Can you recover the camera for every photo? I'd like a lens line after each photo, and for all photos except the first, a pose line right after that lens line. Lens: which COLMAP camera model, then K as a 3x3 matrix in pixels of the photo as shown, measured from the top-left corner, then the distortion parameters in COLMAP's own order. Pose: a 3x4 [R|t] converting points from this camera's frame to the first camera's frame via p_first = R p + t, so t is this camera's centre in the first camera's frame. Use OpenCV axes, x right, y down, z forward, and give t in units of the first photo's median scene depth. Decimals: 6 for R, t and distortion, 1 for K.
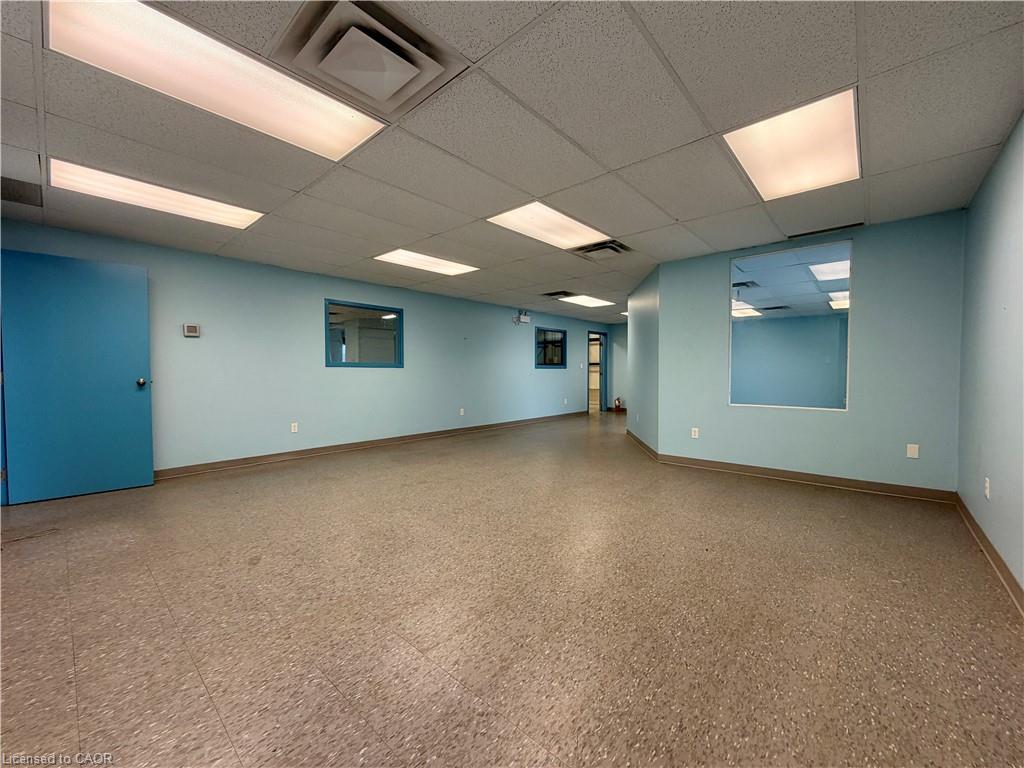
lens RADIAL K [[408.0, 0, 512.8], [0, 408.0, 379.5], [0, 0, 1]] dist [0.002680, 0.000110]
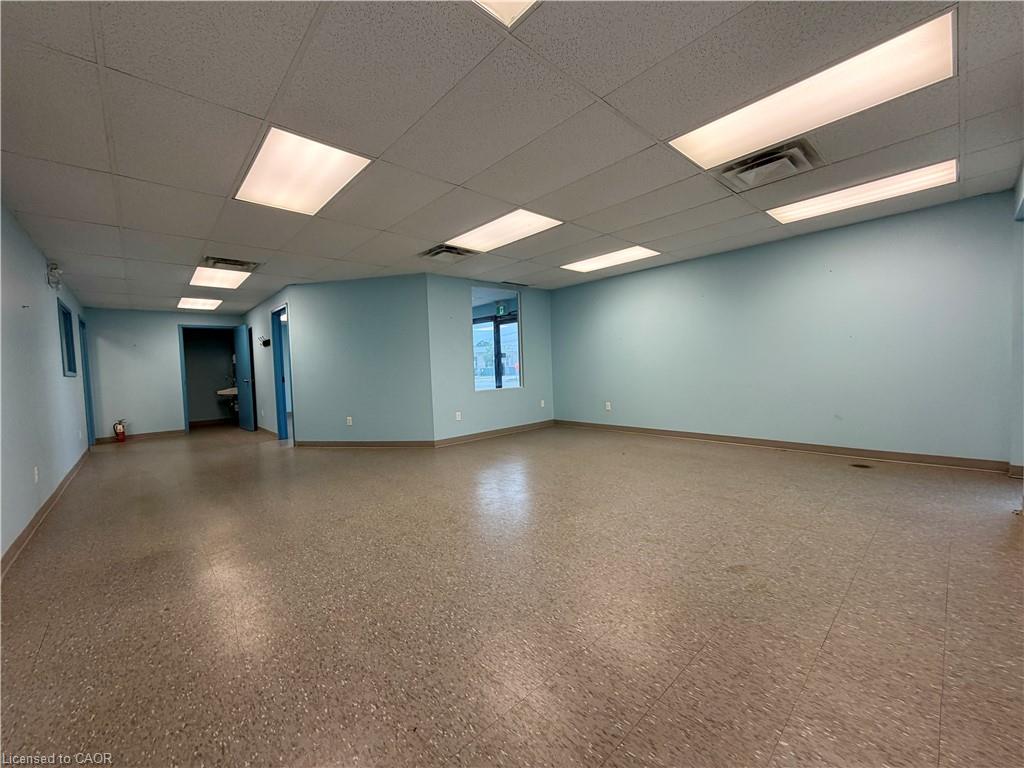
lens RADIAL K [[408.0, 0, 515.1], [0, 408.0, 386.3], [0, 0, 1]] dist [0.002680, 0.000110]
pose [[0.099620, -0.048964, 0.993820, -1.464998], [0.057894, 0.997382, 0.043336, -0.007912], [-0.993340, 0.053219, 0.102193, 1.306852]]
